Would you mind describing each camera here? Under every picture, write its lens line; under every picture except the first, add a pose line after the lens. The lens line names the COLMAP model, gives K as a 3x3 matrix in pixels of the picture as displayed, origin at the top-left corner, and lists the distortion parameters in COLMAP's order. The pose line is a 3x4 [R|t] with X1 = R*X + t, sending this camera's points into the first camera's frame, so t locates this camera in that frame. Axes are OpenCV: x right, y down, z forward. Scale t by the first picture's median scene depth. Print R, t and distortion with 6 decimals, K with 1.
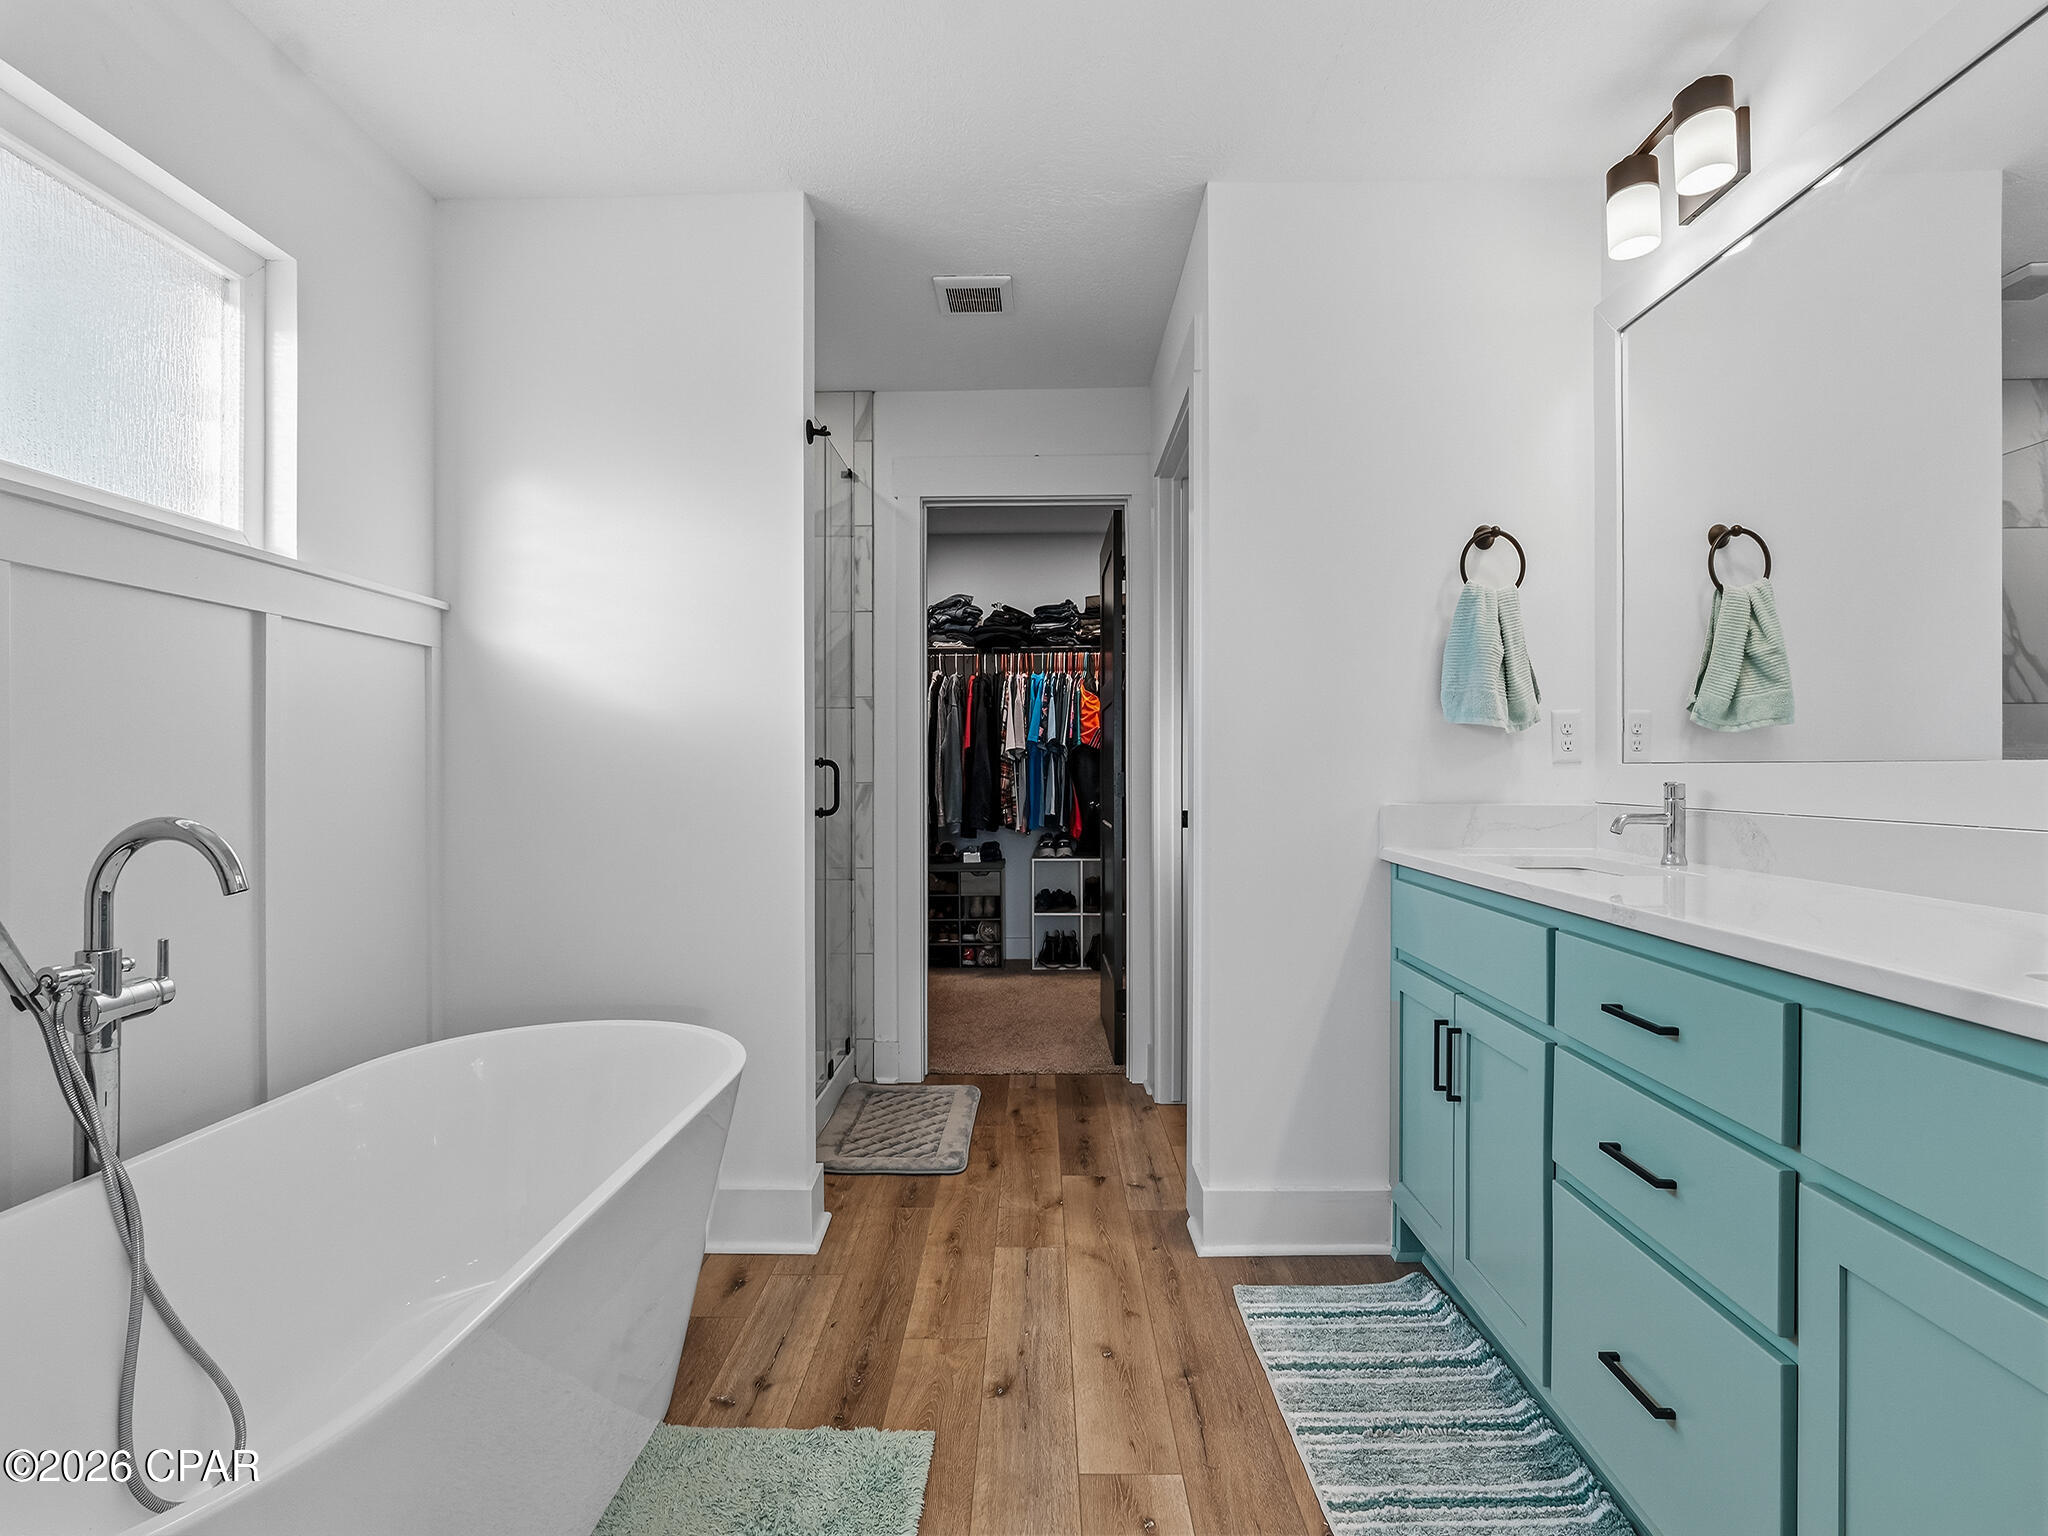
lens RADIAL K [[954.8, 0, 1024.2], [0, 954.8, 779.5], [0, 0, 1]] dist [-0.019096, 0.008527]
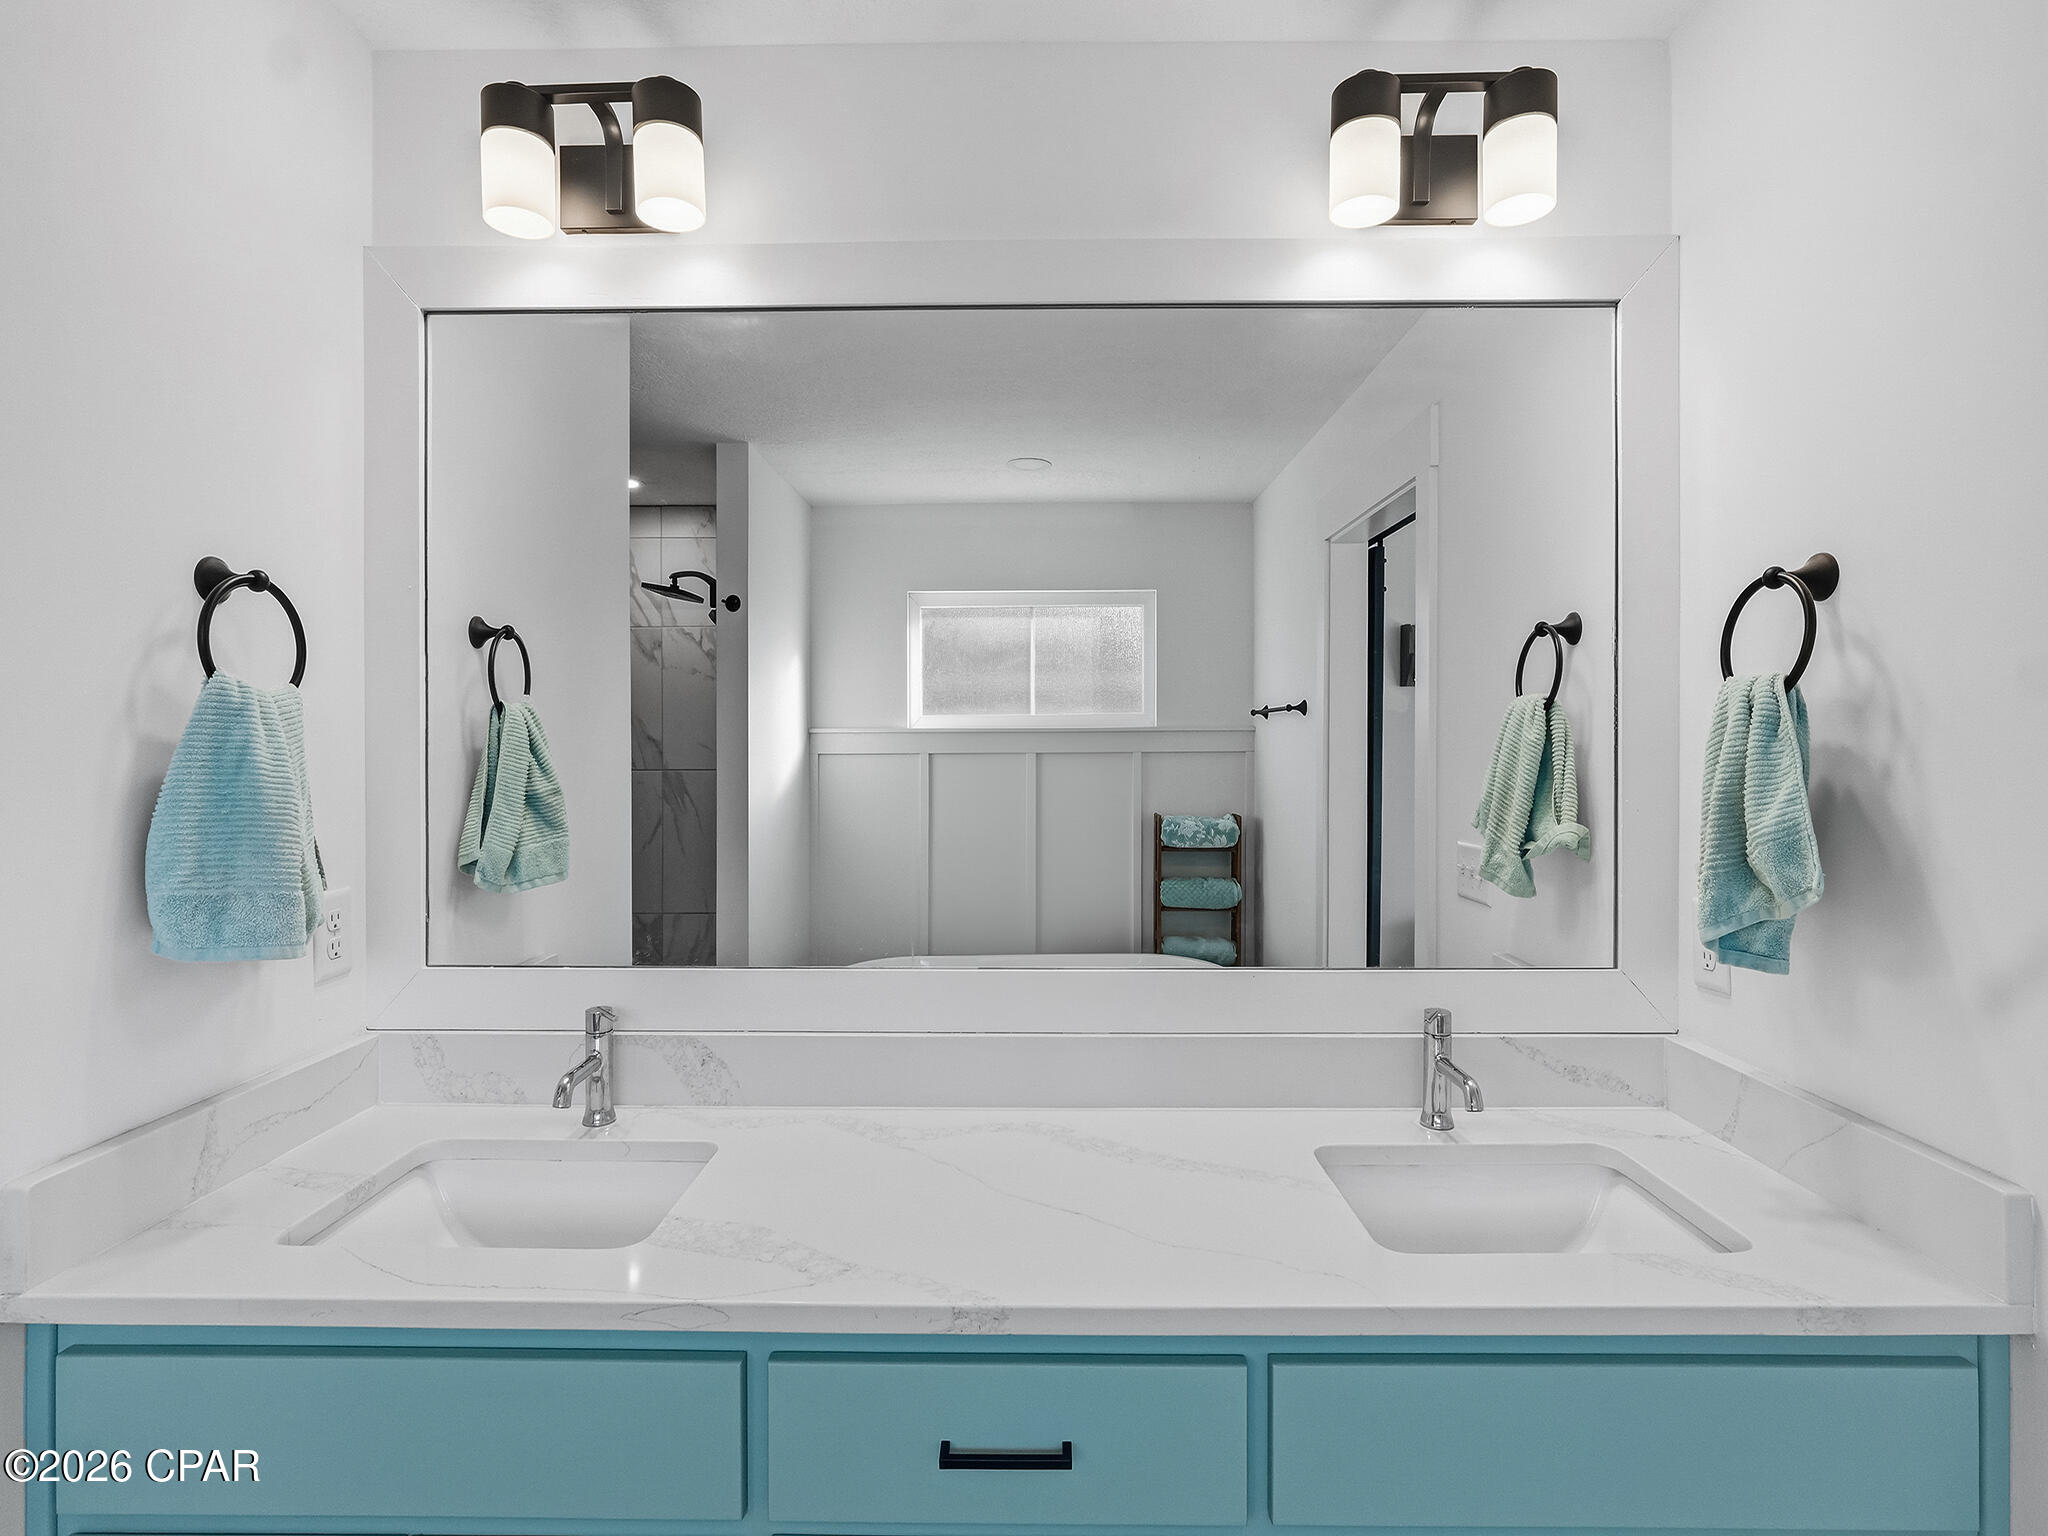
lens RADIAL K [[961.2, 0, 1023.1], [0, 961.2, 748.7], [0, 0, 1]] dist [-0.000818, 0.007611]
pose [[-0.005069, -0.003116, 0.999982, -0.047284], [0.005171, 0.999982, 0.003143, -0.168974], [-0.999974, 0.005187, -0.005052, 0.580641]]
